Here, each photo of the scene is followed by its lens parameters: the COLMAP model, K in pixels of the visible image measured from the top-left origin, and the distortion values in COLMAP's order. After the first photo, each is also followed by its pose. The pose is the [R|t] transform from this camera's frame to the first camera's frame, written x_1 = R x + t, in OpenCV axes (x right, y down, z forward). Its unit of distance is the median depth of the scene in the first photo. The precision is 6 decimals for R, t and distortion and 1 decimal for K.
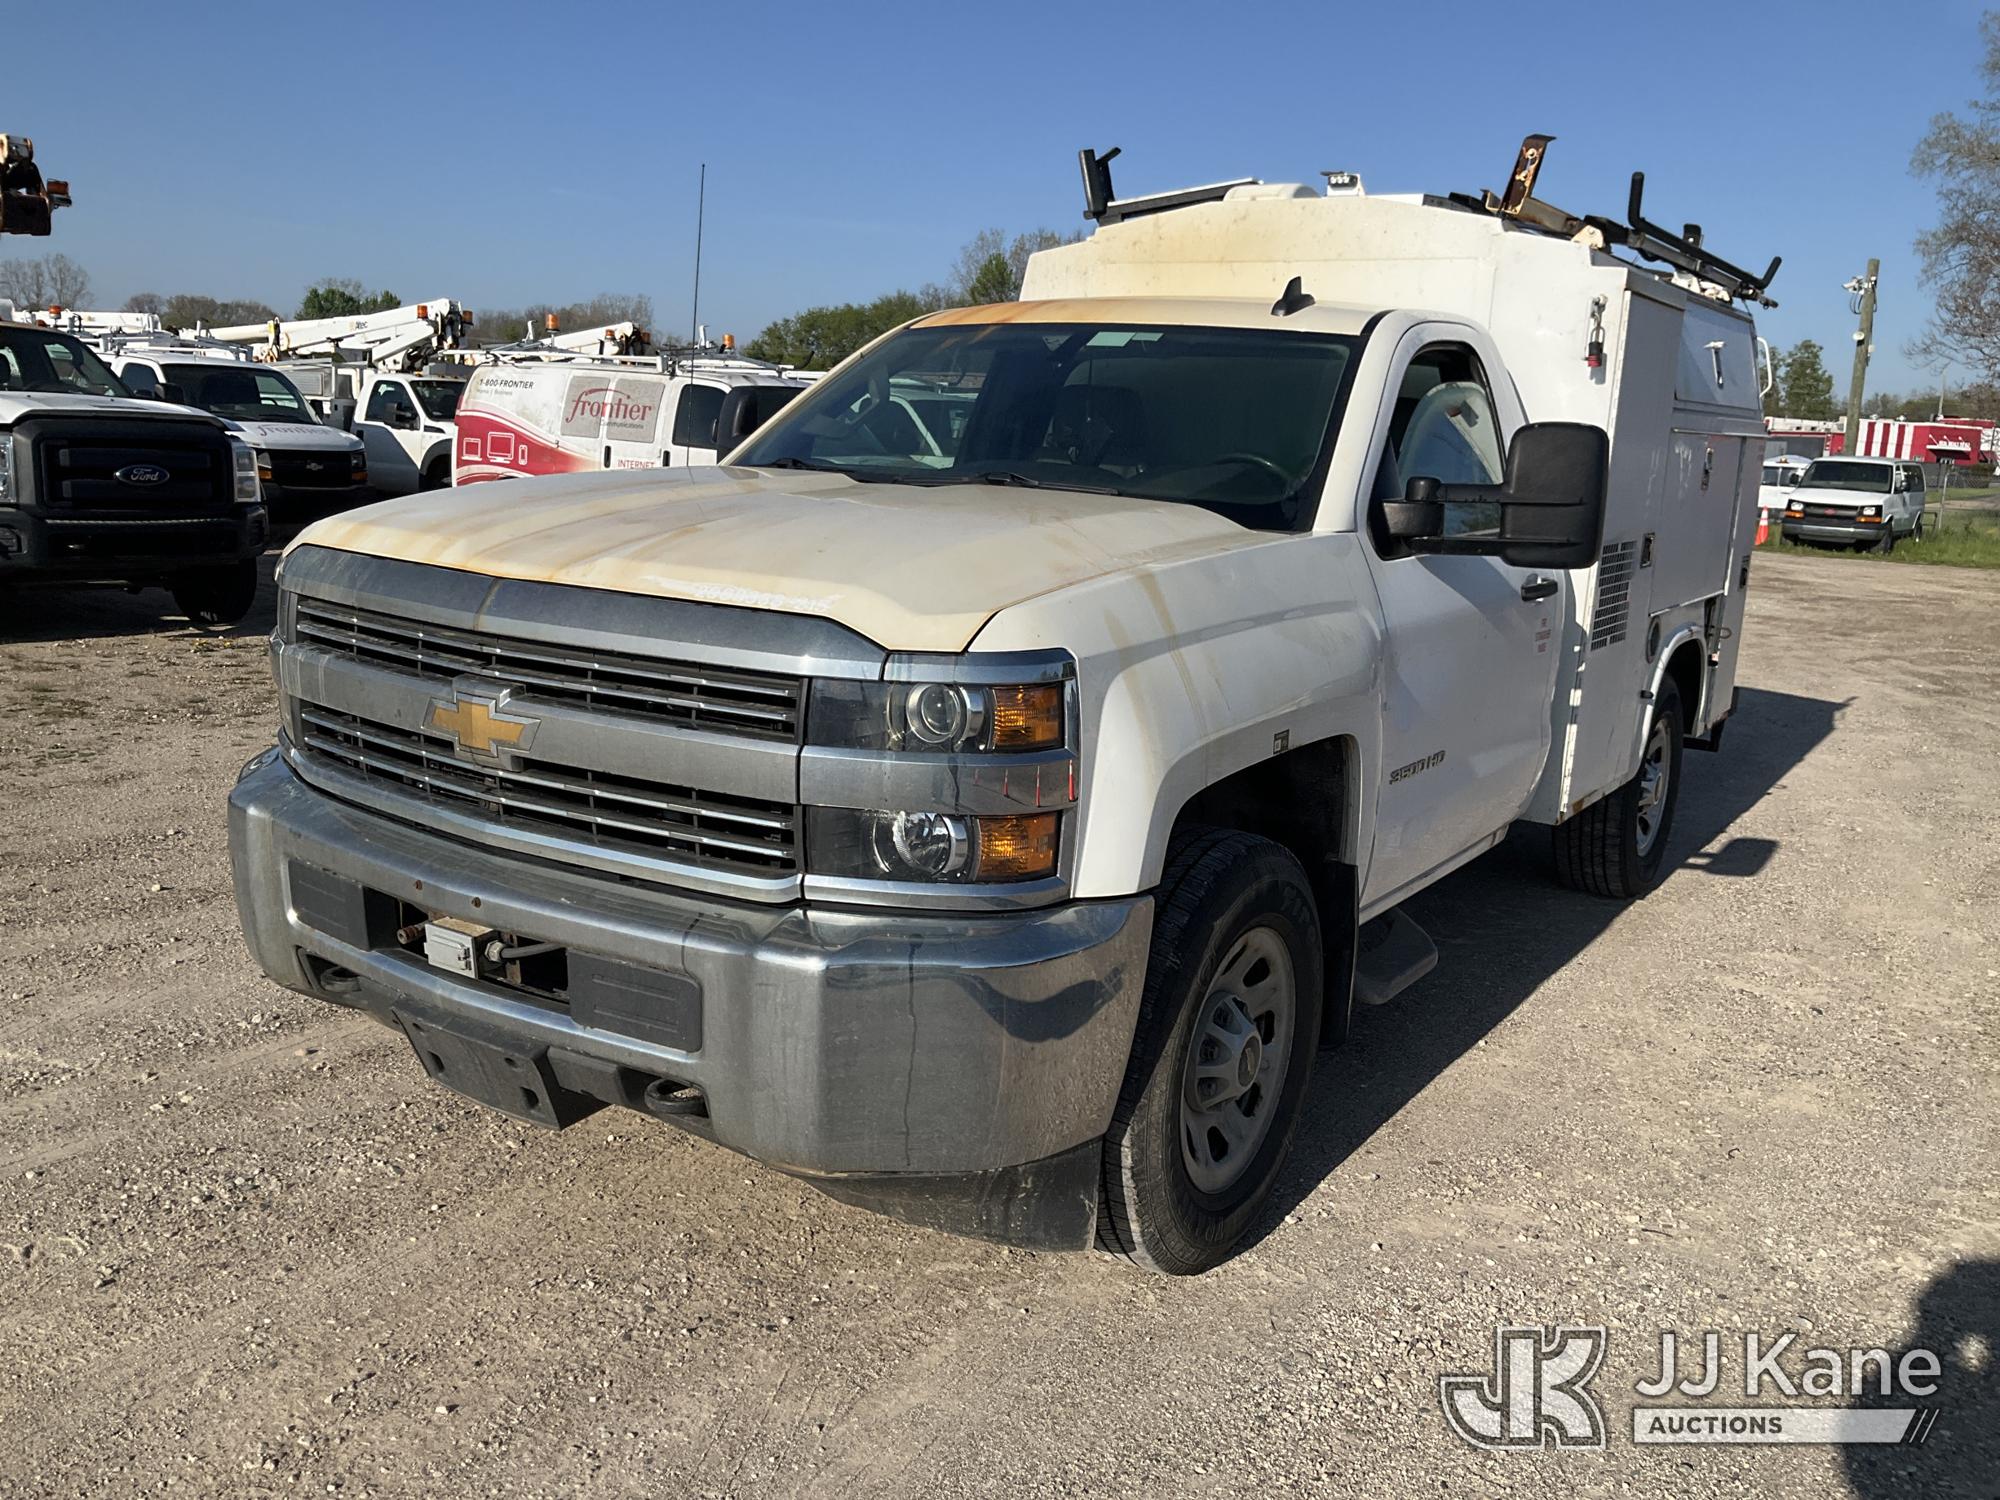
lens RADIAL K [[1770.0, 0, 998.9], [0, 1770.0, 848.1], [0, 0, 1]] dist [-0.000823, -0.045435]
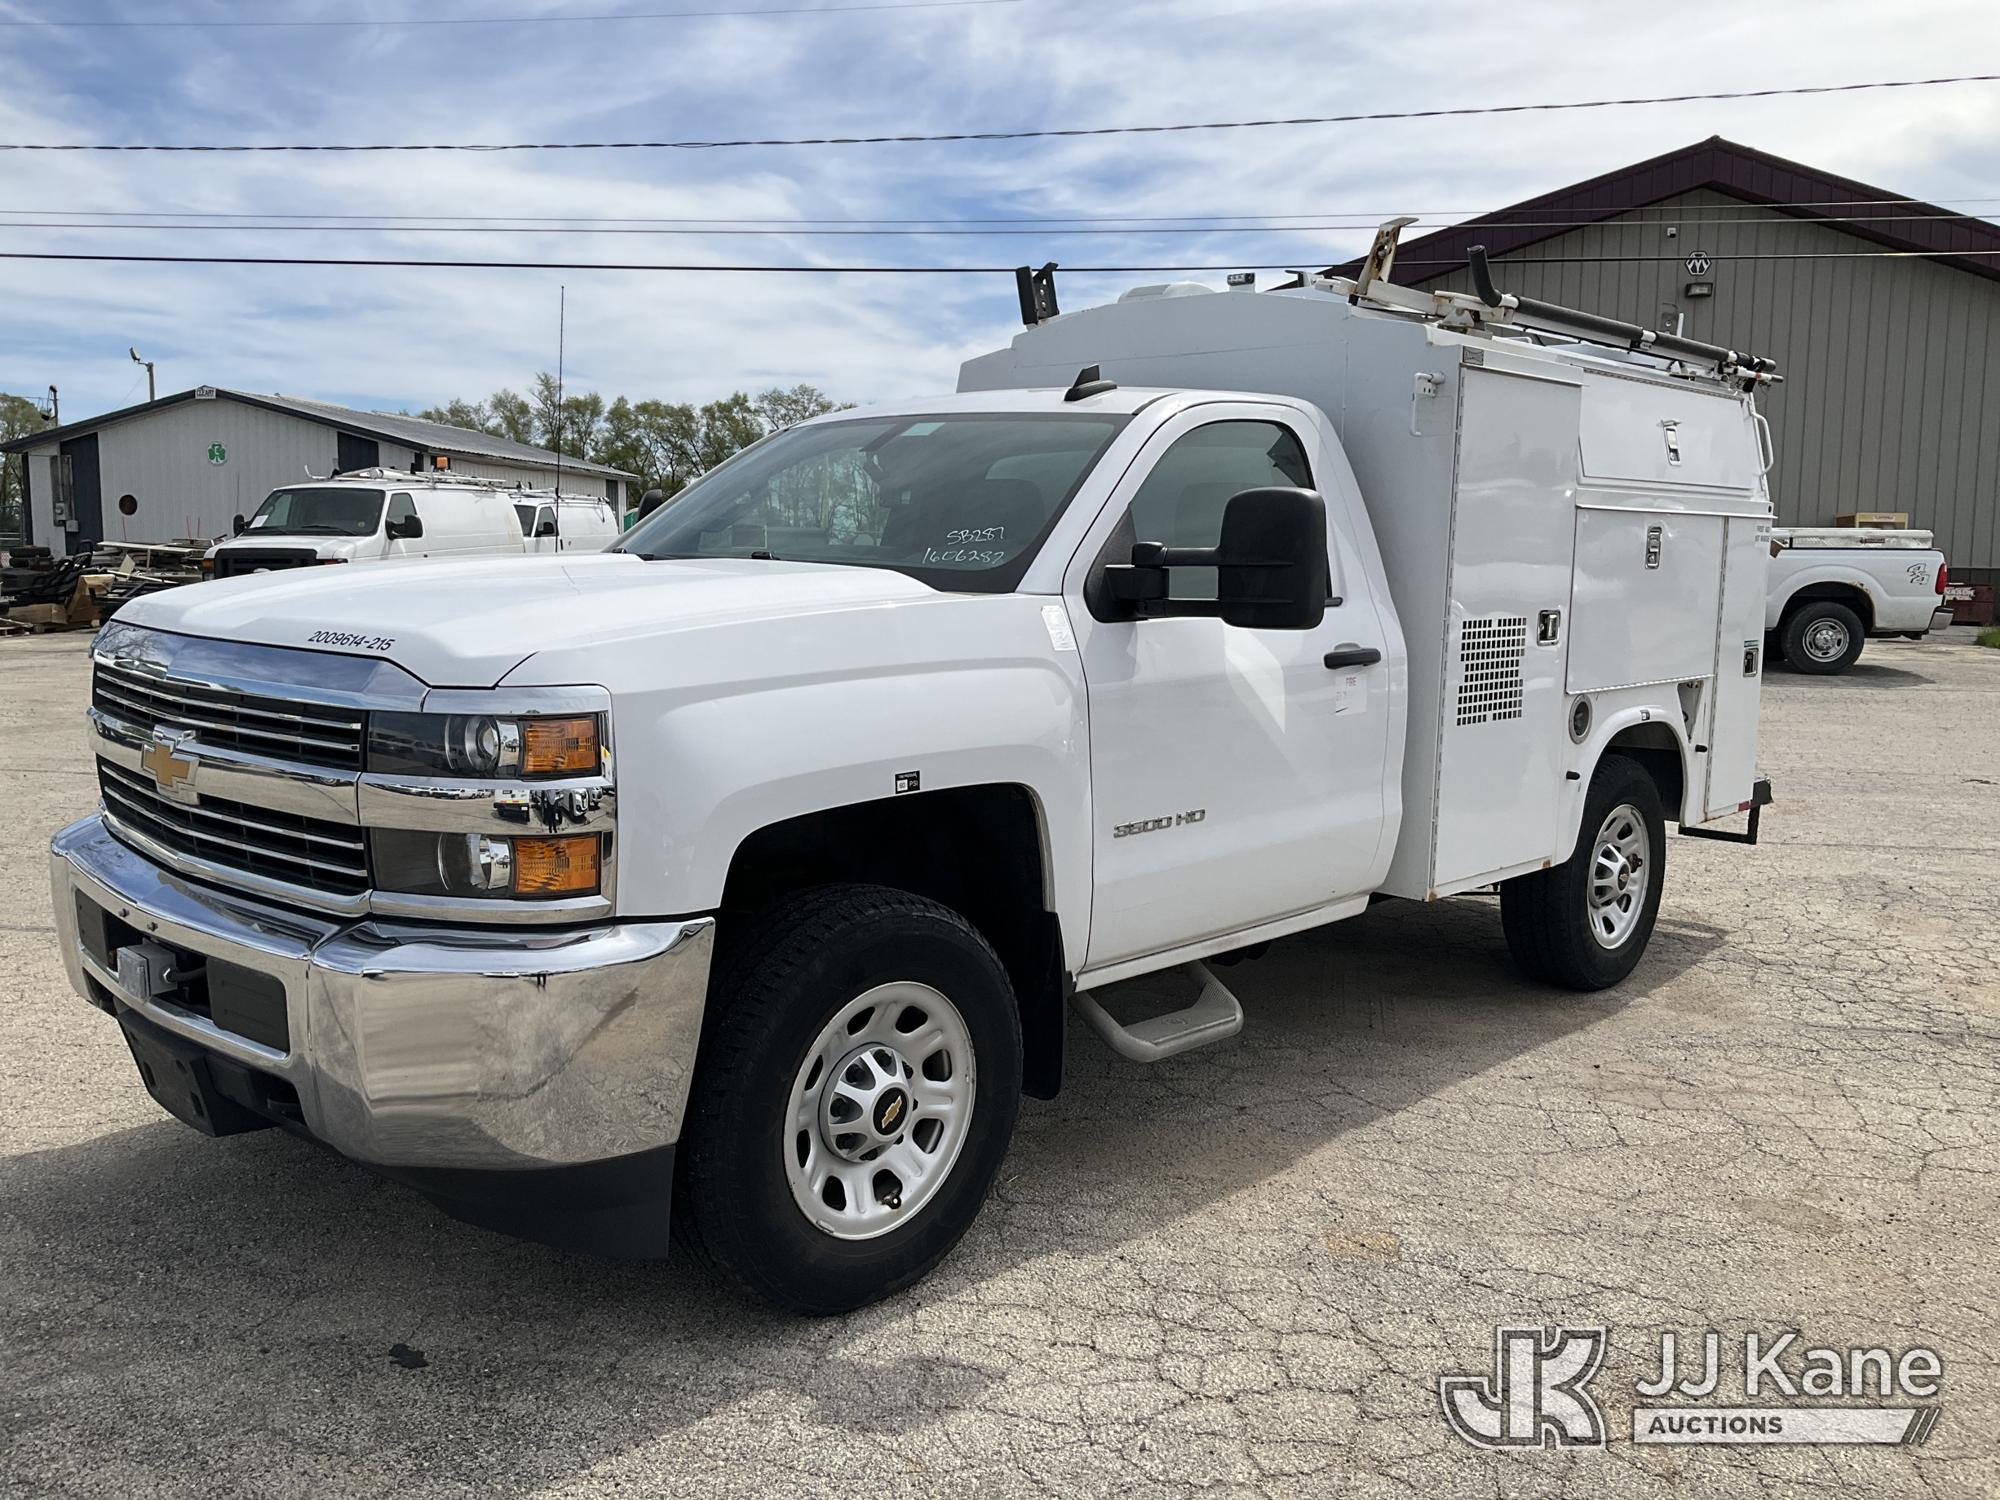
lens RADIAL K [[1799.9, 0, 1000.0], [0, 1799.9, 750.0], [0, 0, 1]] dist [0.005643, -0.010034]
pose [[0.985633, -0.008770, -0.168671, 0.348072], [-0.013541, 0.991334, -0.130666, 0.051384], [0.168356, 0.131072, 0.976973, -0.028967]]
